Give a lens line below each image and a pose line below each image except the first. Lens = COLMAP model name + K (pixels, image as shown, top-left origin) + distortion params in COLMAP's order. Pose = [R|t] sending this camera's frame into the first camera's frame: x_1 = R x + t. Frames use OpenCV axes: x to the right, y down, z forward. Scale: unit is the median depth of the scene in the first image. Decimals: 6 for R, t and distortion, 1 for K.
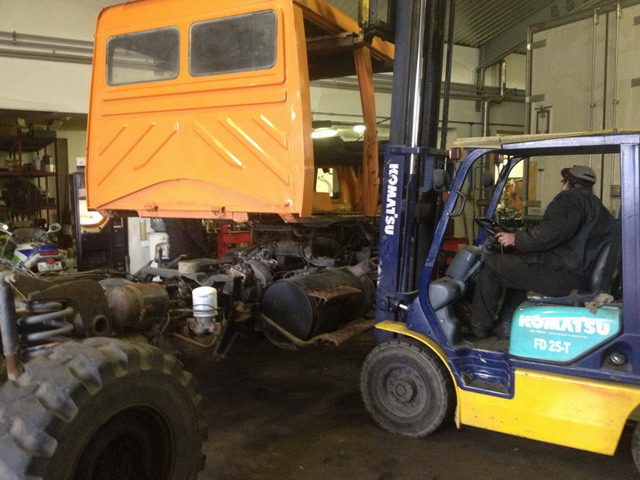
lens RADIAL K [[600.9, 0, 321.1], [0, 600.9, 235.7], [0, 0, 1]] dist [0.125171, -0.296443]
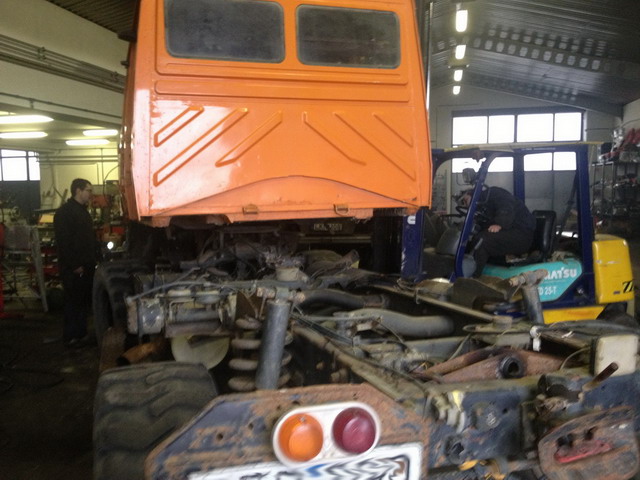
lens RADIAL K [[600.9, 0, 321.1], [0, 600.9, 235.7], [0, 0, 1]] dist [0.125171, -0.296443]
pose [[0.658064, -0.074664, 0.749251, -0.920553], [0.079482, 0.996400, 0.029484, -0.029185], [-0.748755, 0.040149, 0.661630, 0.396073]]
